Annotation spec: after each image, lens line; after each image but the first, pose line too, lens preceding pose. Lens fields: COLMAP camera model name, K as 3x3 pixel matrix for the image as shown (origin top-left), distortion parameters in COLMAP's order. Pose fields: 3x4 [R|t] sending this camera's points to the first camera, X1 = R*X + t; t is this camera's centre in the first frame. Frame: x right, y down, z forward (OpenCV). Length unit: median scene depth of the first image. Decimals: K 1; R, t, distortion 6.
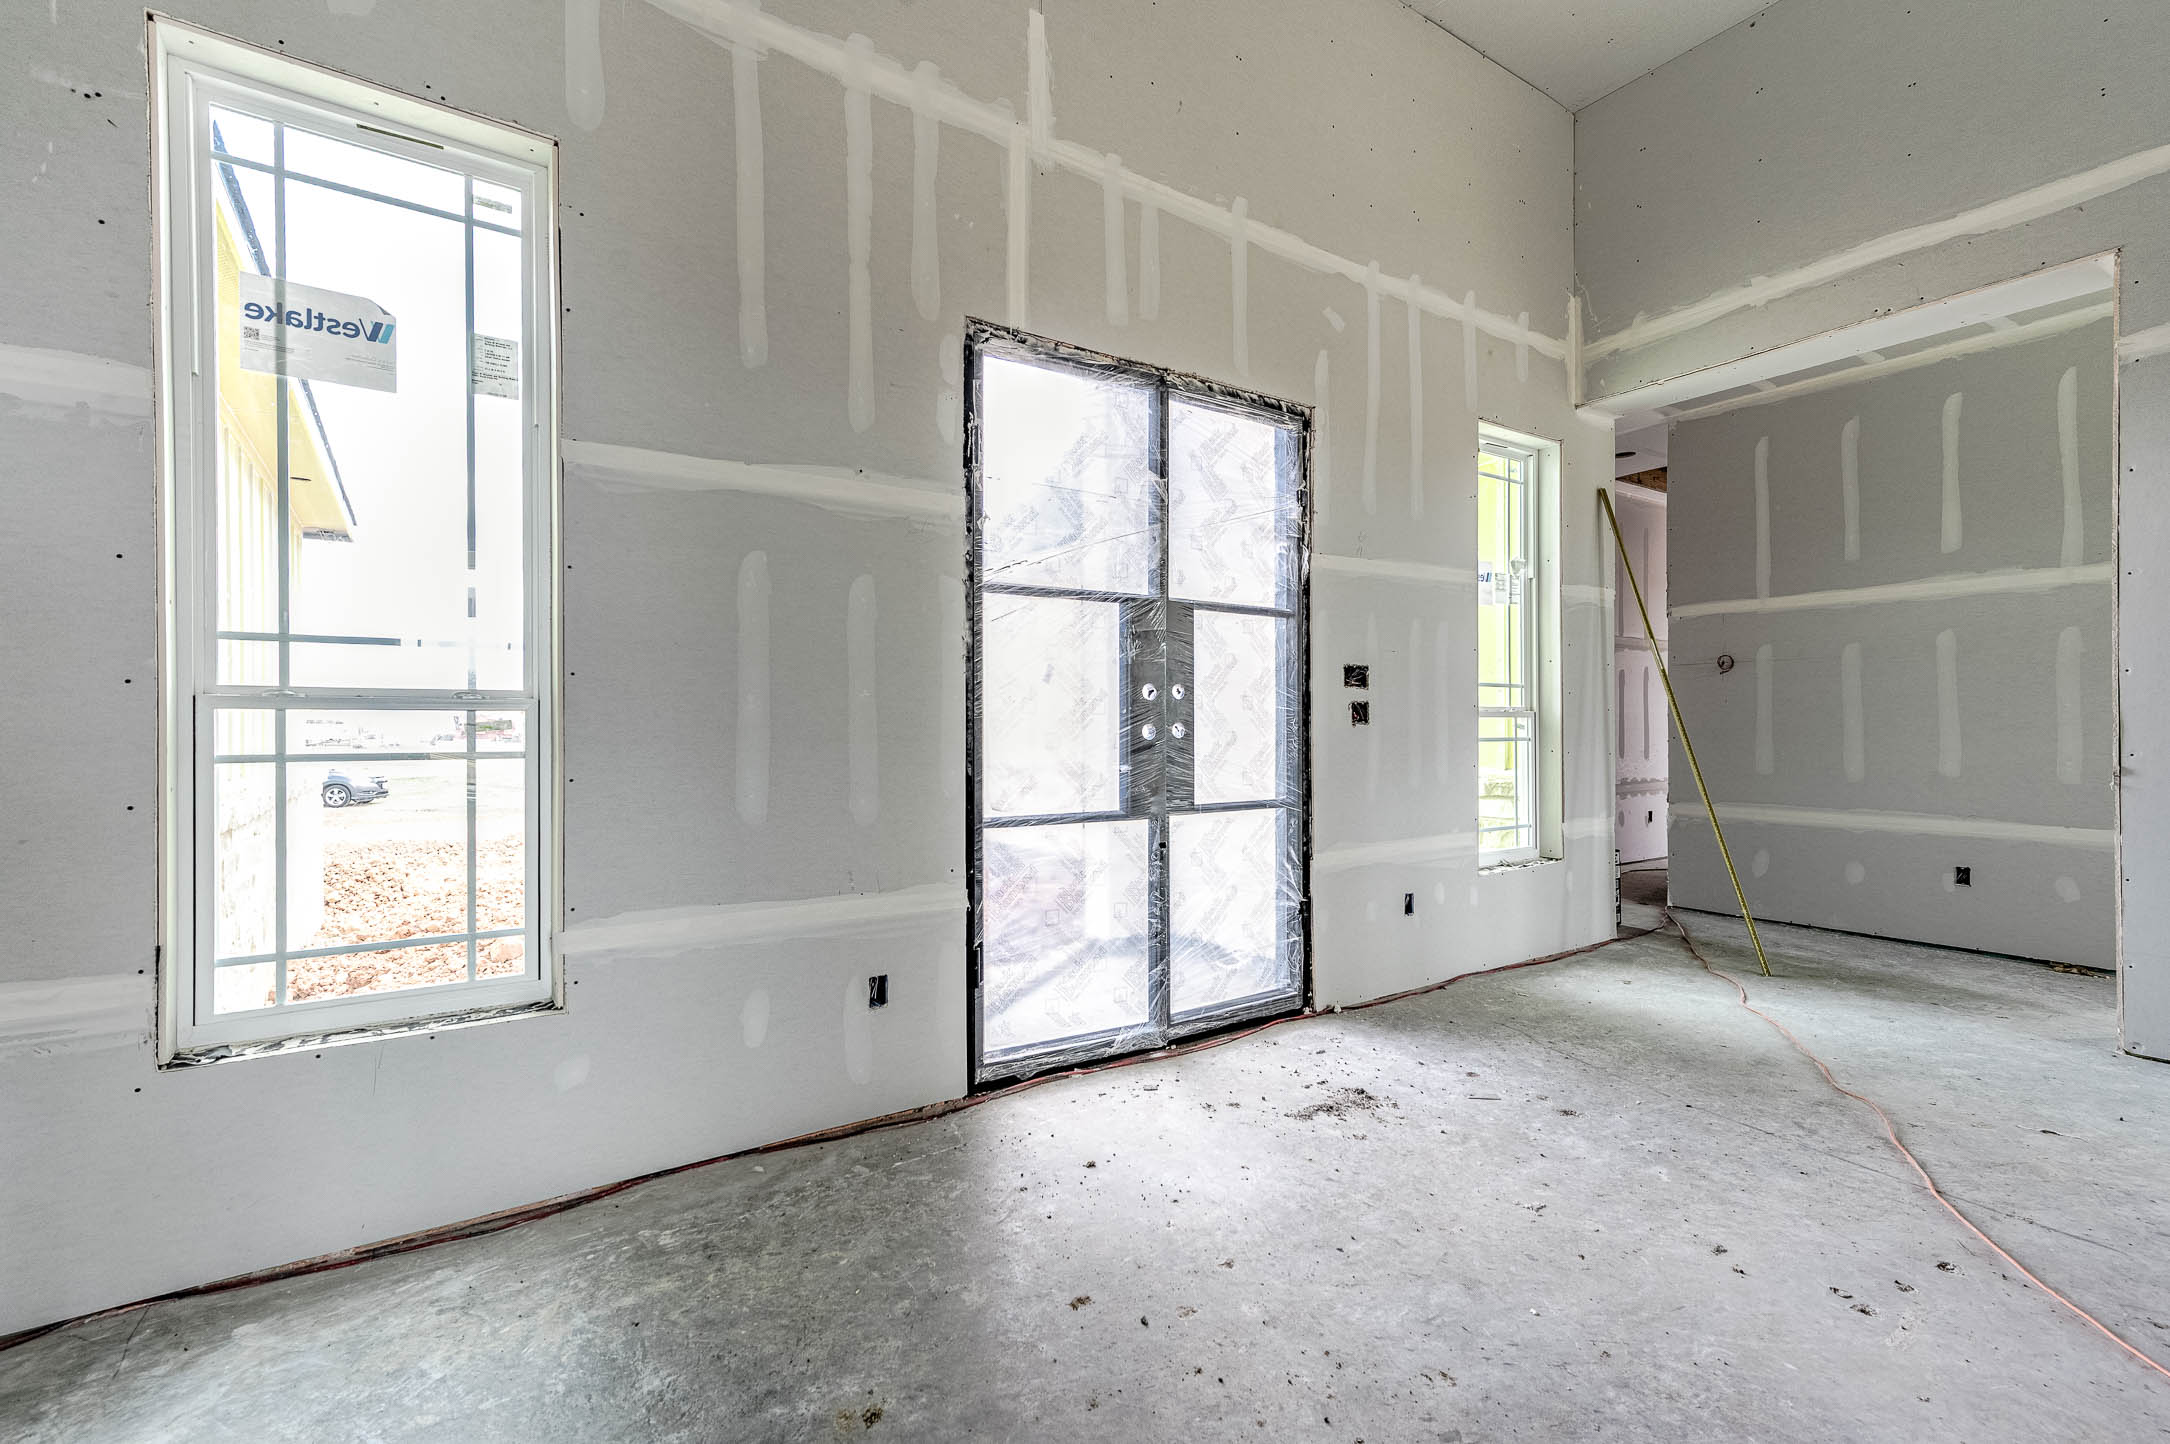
lens RADIAL K [[967.1, 0, 1093.1], [0, 967.1, 728.9], [0, 0, 1]] dist [0.001068, 0.009576]
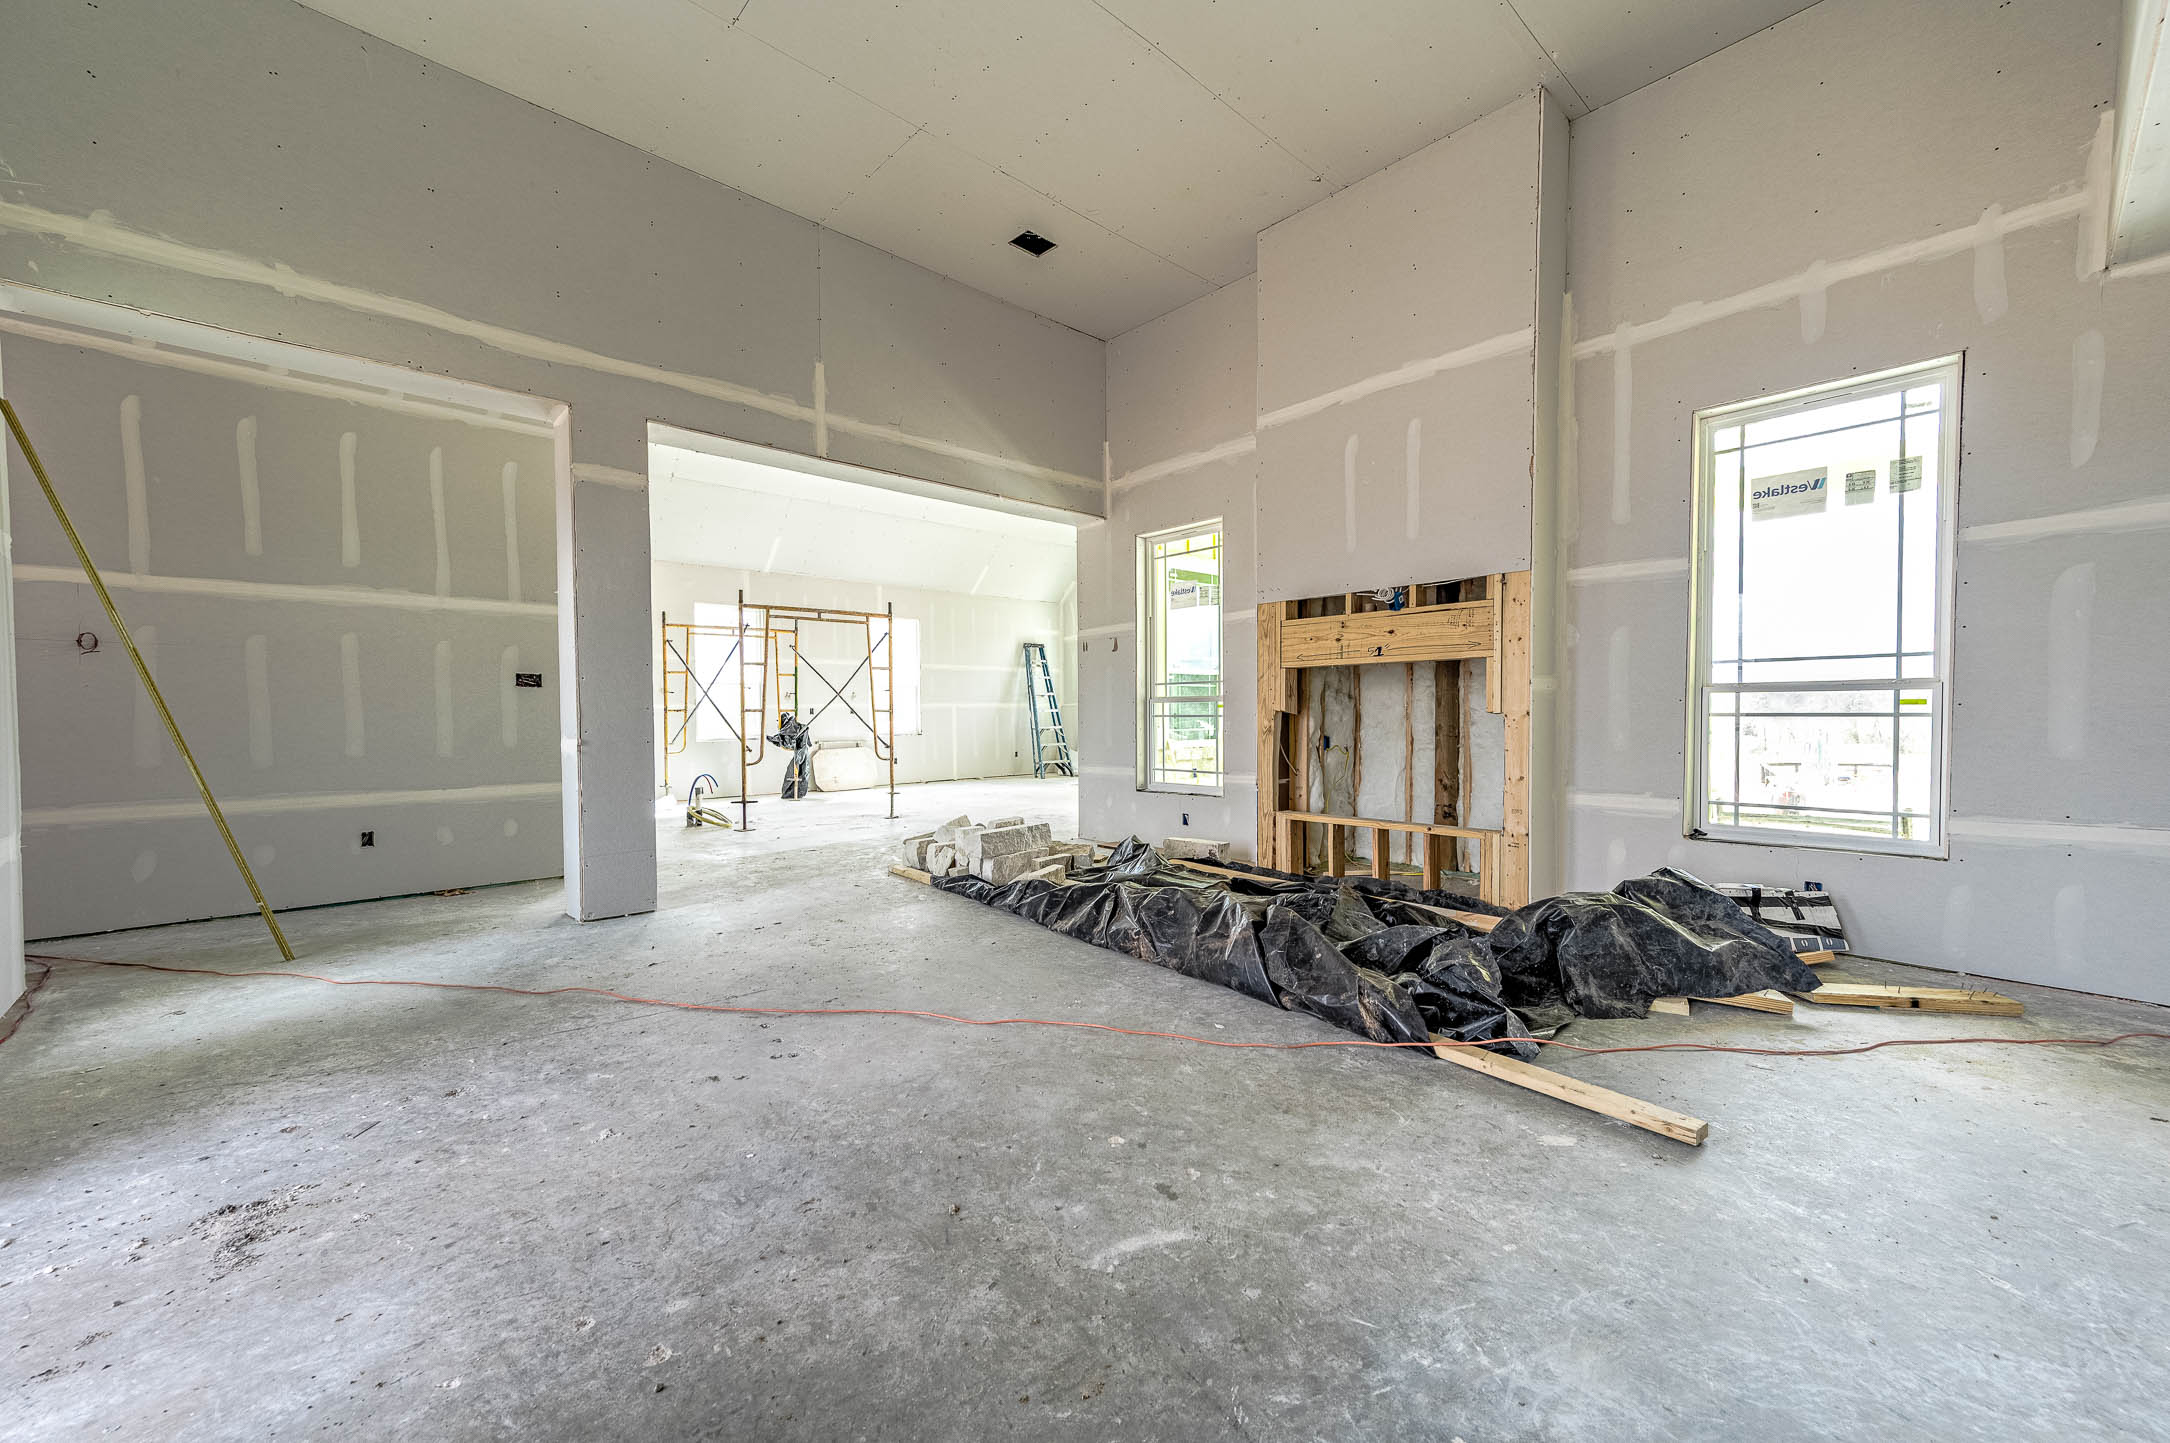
lens RADIAL K [[853.2, 0, 1091.0], [0, 853.2, 726.6], [0, 0, 1]] dist [0.021751, 0.000440]
pose [[-0.152989, -0.015764, 0.988102, -0.463855], [0.007819, 0.999822, 0.017162, 0.001091], [-0.988197, 0.010351, -0.152838, 0.436210]]
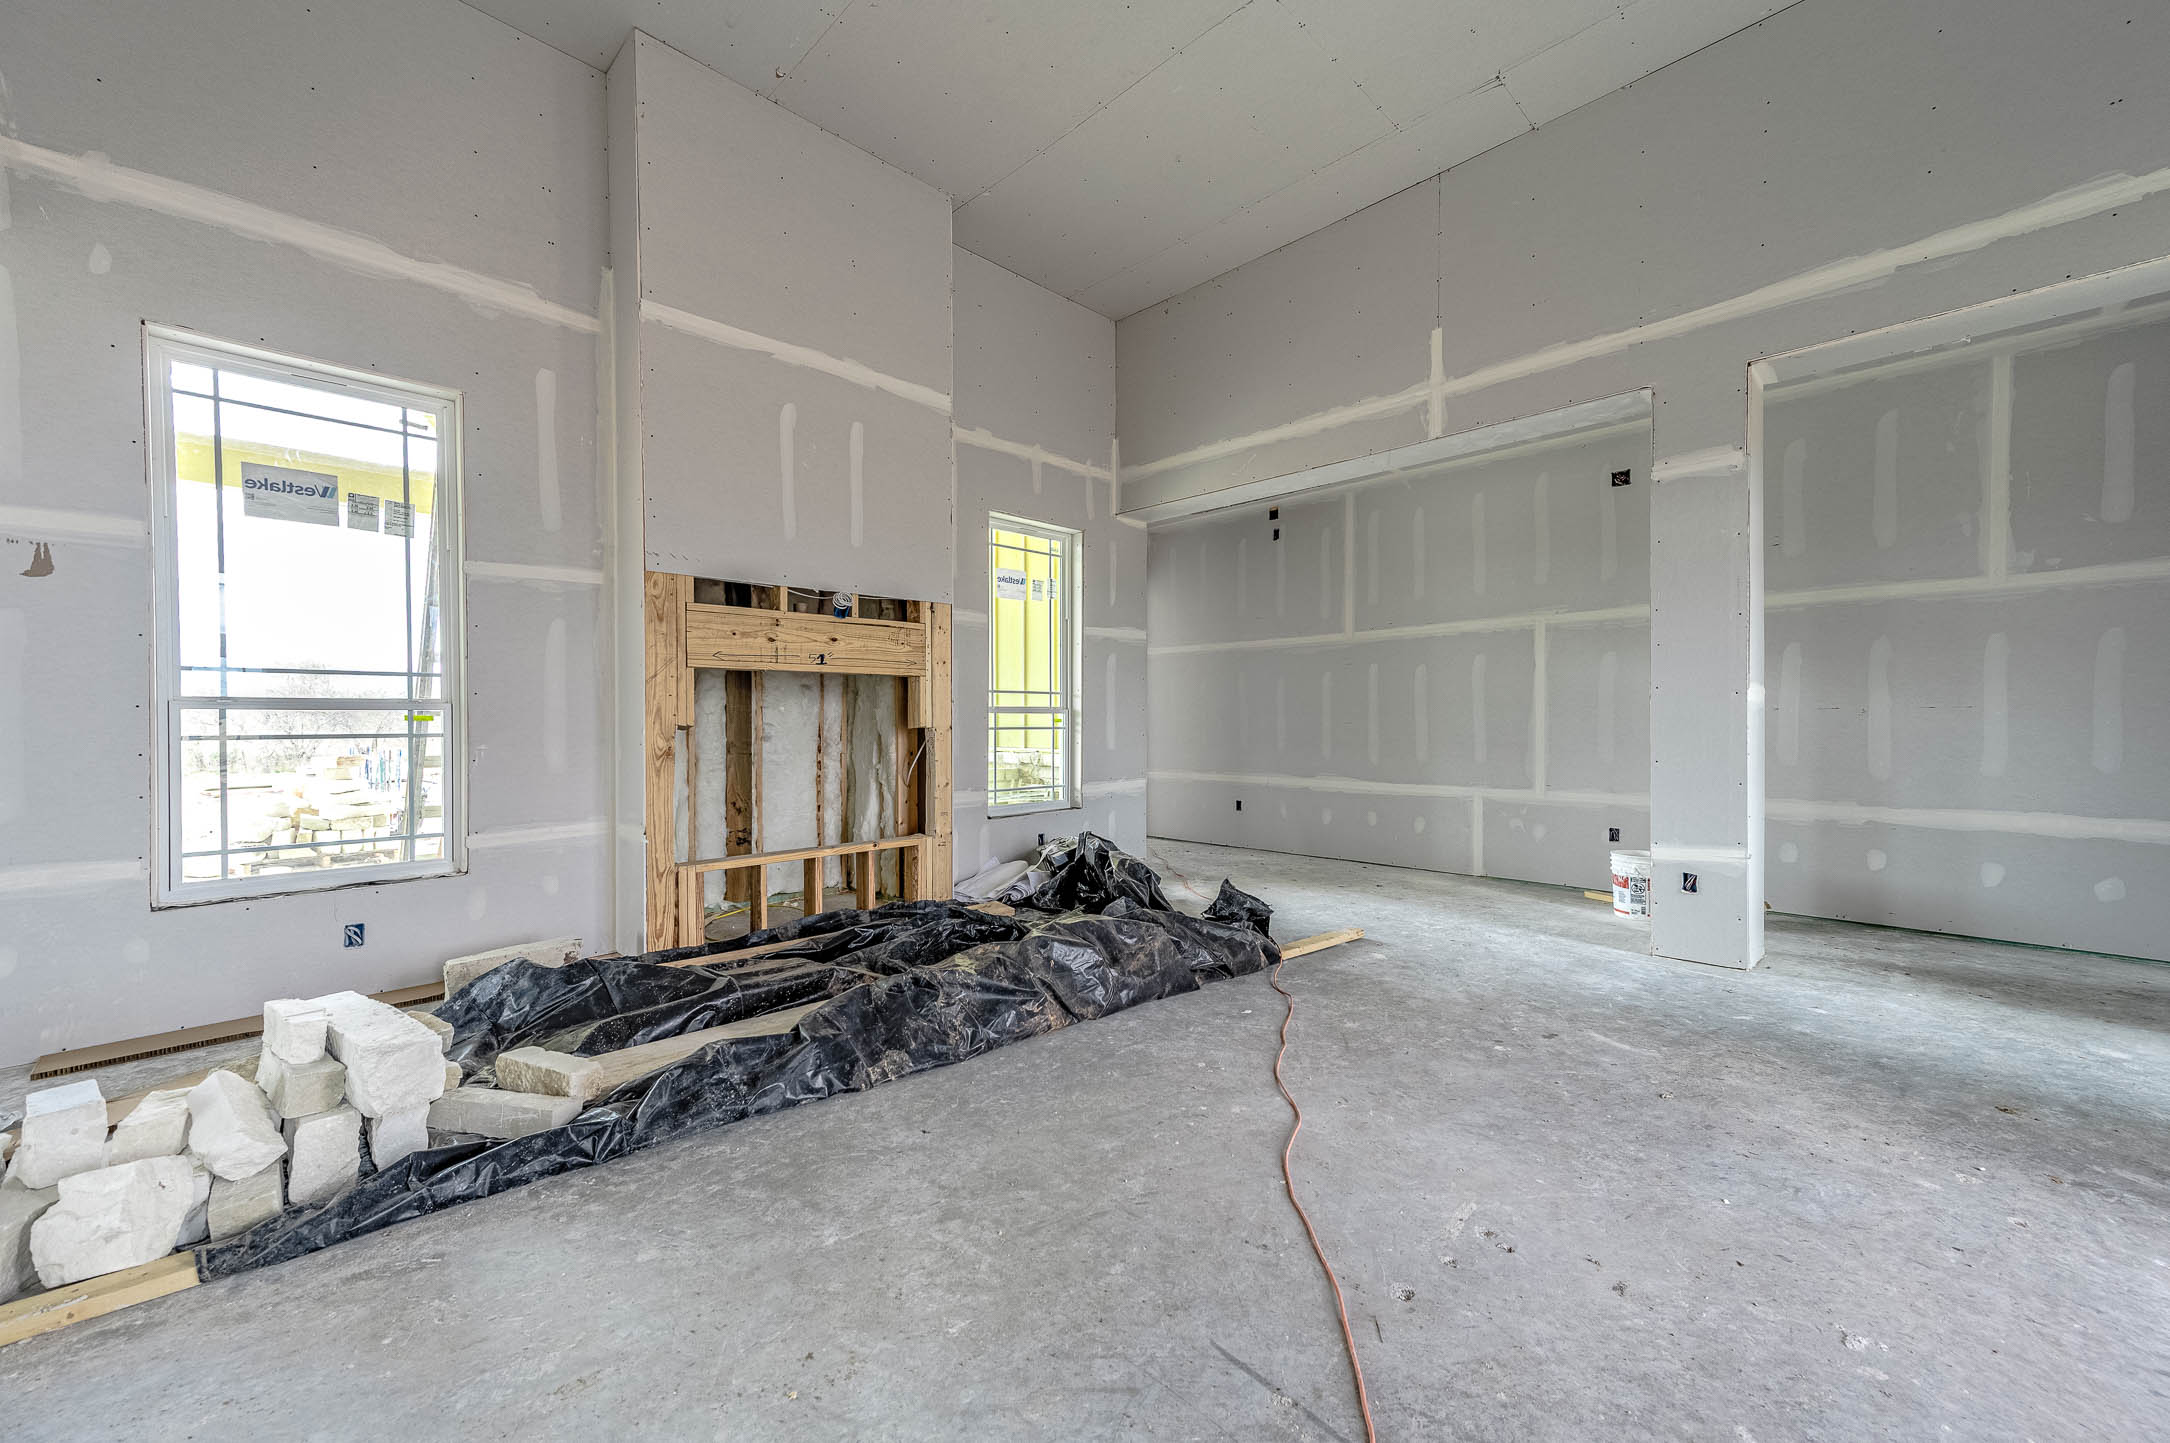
lens RADIAL K [[853.2, 0, 1091.0], [0, 853.2, 726.6], [0, 0, 1]] dist [0.021751, 0.000440]
pose [[-0.982328, 0.004908, -0.187104, 0.877598], [0.003607, 0.999967, 0.007294, -0.003727], [0.187134, 0.006490, -0.982313, 1.165493]]
